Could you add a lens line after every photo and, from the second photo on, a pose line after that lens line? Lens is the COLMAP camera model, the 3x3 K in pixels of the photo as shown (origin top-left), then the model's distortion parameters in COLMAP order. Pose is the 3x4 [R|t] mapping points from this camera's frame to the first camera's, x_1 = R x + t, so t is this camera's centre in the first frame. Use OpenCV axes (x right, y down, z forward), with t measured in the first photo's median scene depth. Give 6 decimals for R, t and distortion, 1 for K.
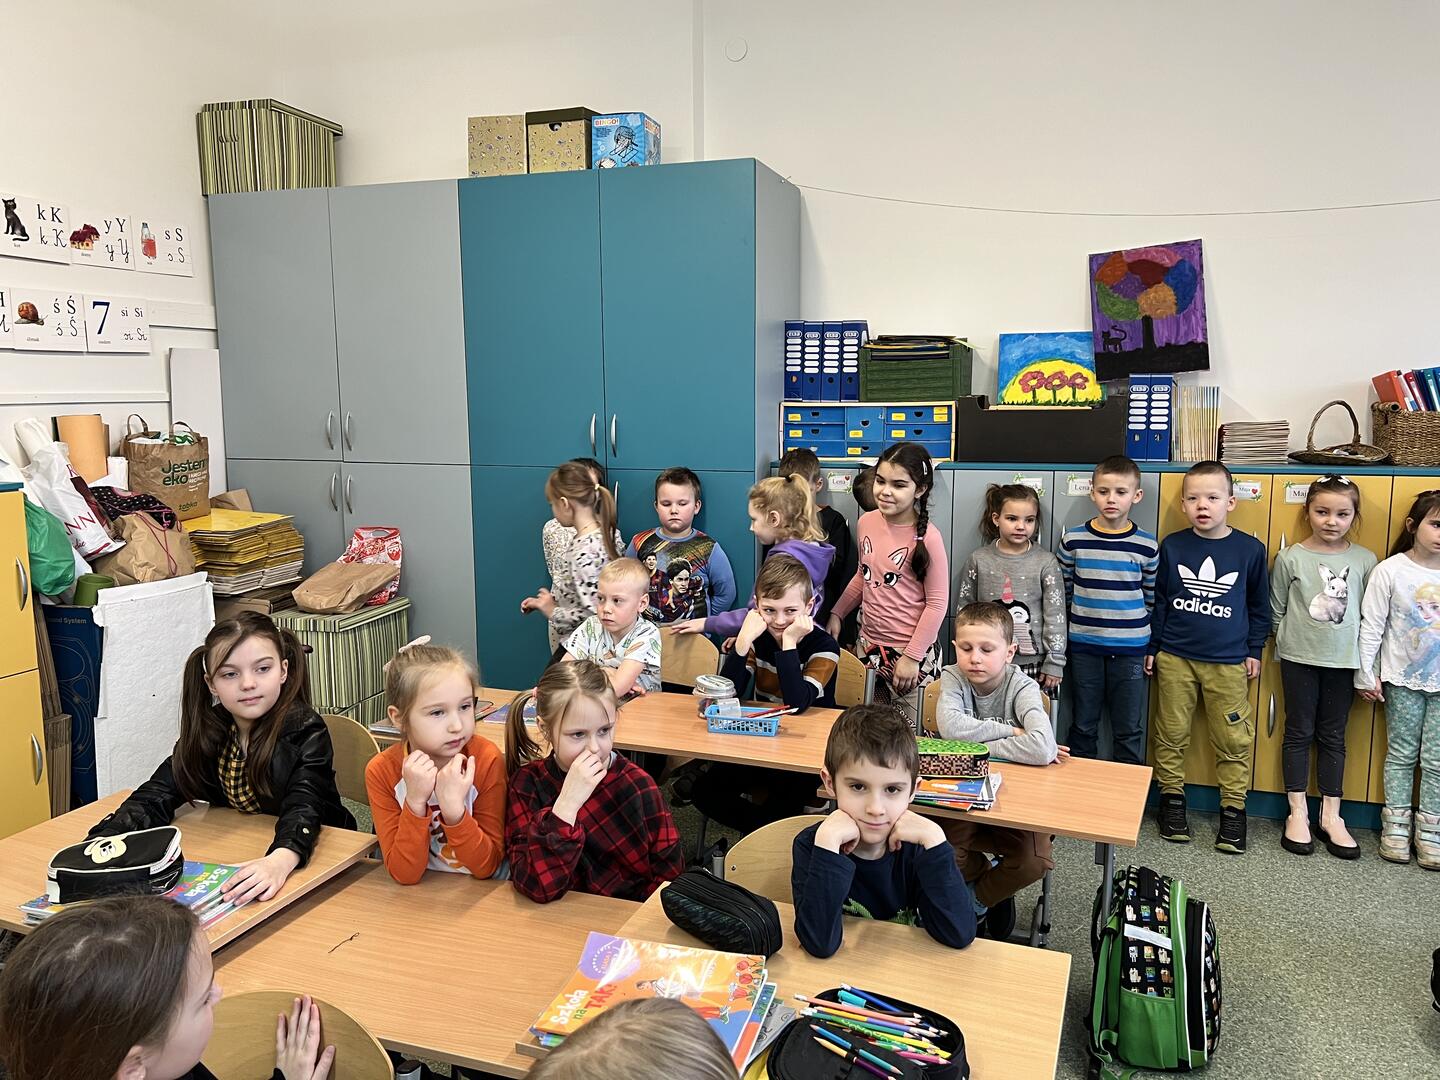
lens RADIAL K [[1088.1, 0, 720.0], [0, 1088.1, 540.0], [0, 0, 1]] dist [0.036750, -0.013633]
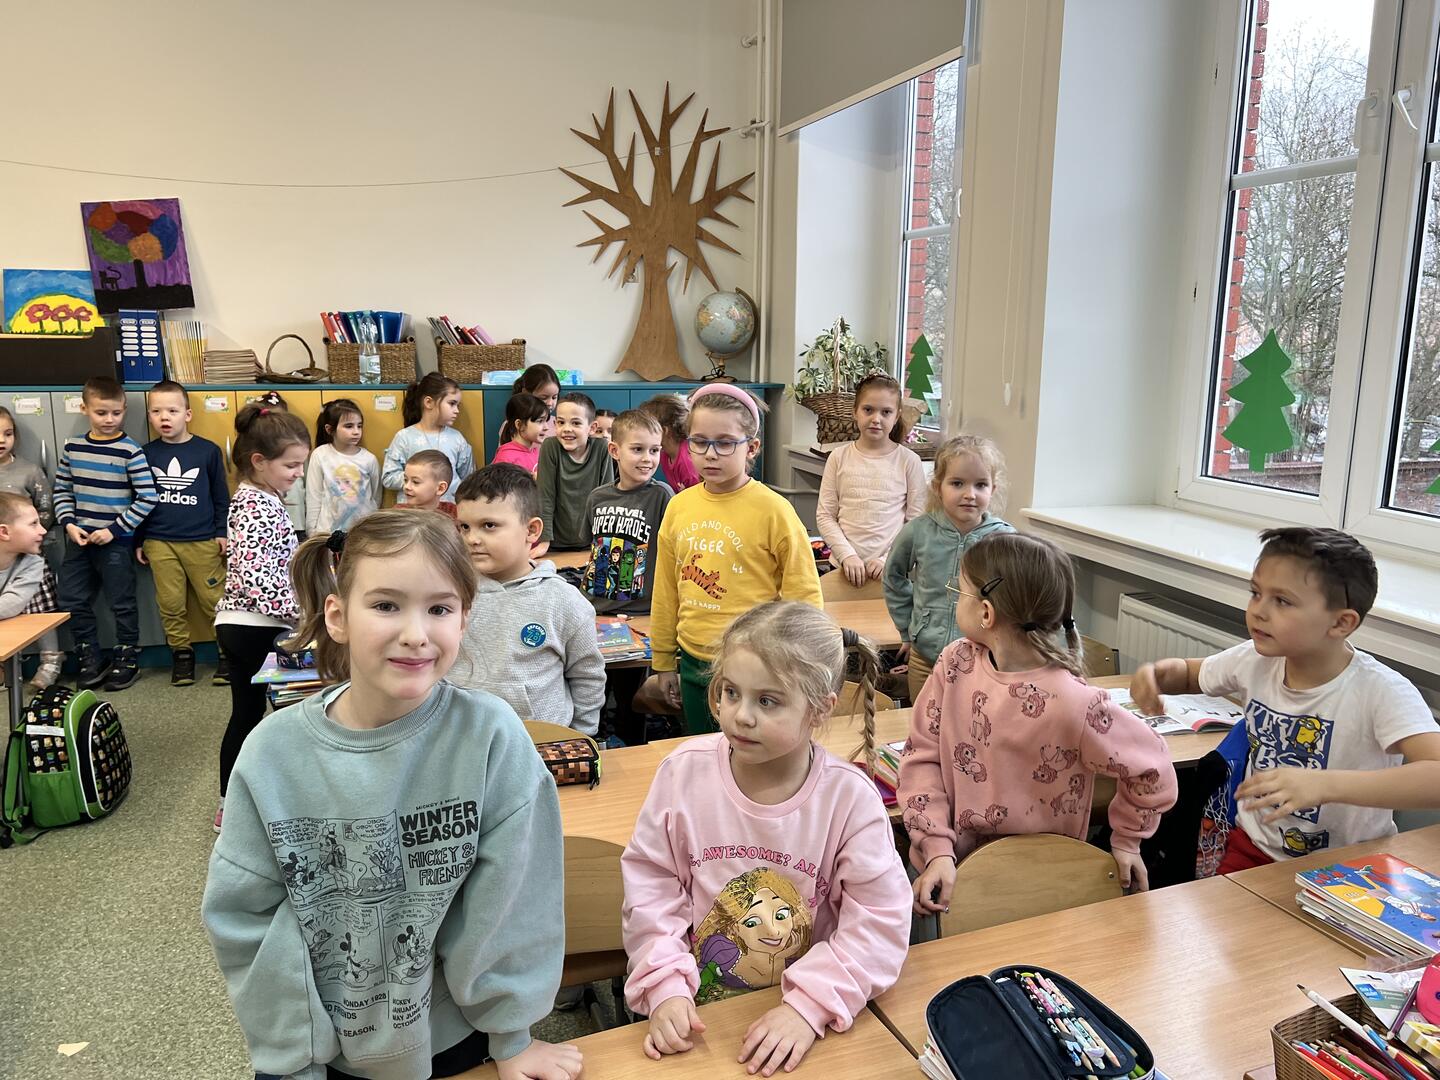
lens RADIAL K [[1120.8, 0, 720.0], [0, 1120.8, 540.0], [0, 0, 1]] dist [0.067218, -0.064064]
pose [[0.816854, -0.091902, 0.569476, 0.182351], [0.063012, 0.995535, 0.070275, 0.051445], [-0.573392, -0.021520, 0.818999, -0.385165]]
